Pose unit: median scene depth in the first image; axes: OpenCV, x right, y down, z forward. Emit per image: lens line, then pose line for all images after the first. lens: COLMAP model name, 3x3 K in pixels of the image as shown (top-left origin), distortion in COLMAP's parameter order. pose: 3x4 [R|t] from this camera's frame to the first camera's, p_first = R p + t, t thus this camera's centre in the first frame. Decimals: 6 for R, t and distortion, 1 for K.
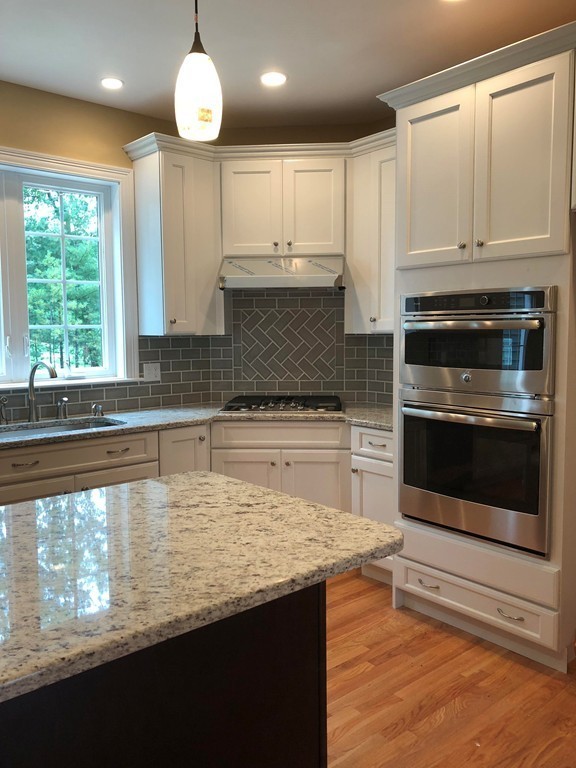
lens RADIAL K [[618.2, 0, 288.0], [0, 618.2, 384.0], [0, 0, 1]] dist [-0.000107, -0.000575]
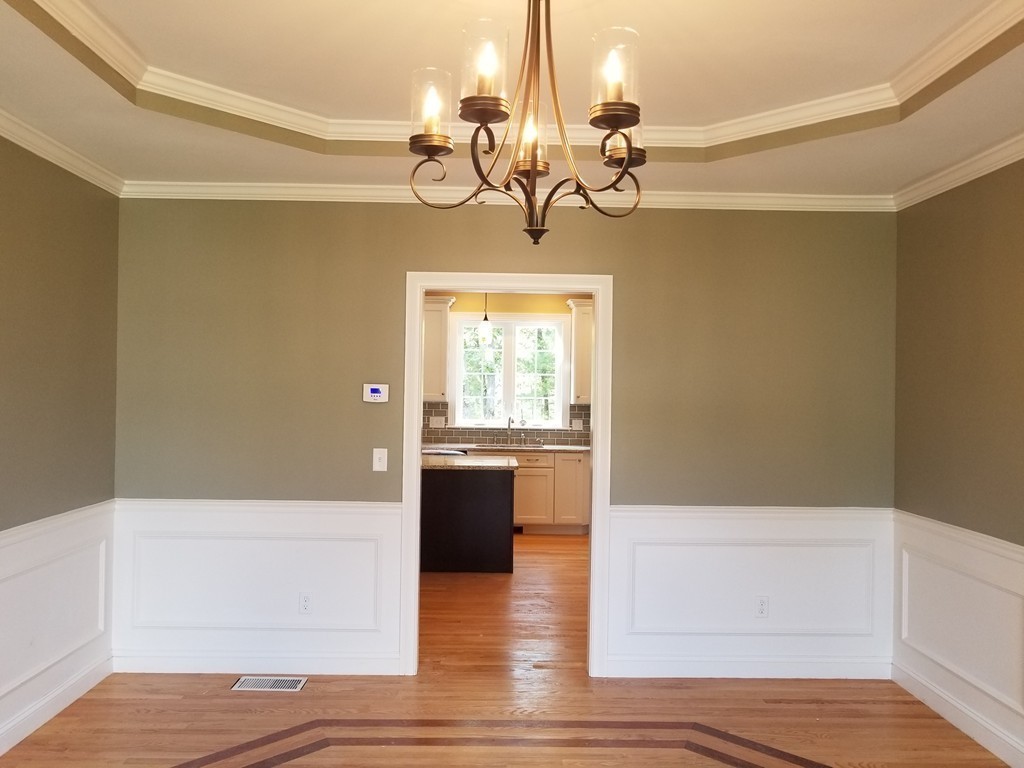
lens RADIAL K [[824.2, 0, 512.0], [0, 824.2, 384.0], [0, 0, 1]] dist [-0.000107, -0.000575]
pose [[0.765492, 0.011608, -0.643341, 1.298204], [-0.075768, 0.994507, -0.072211, 0.055338], [0.638969, 0.104022, 0.762167, -1.046057]]
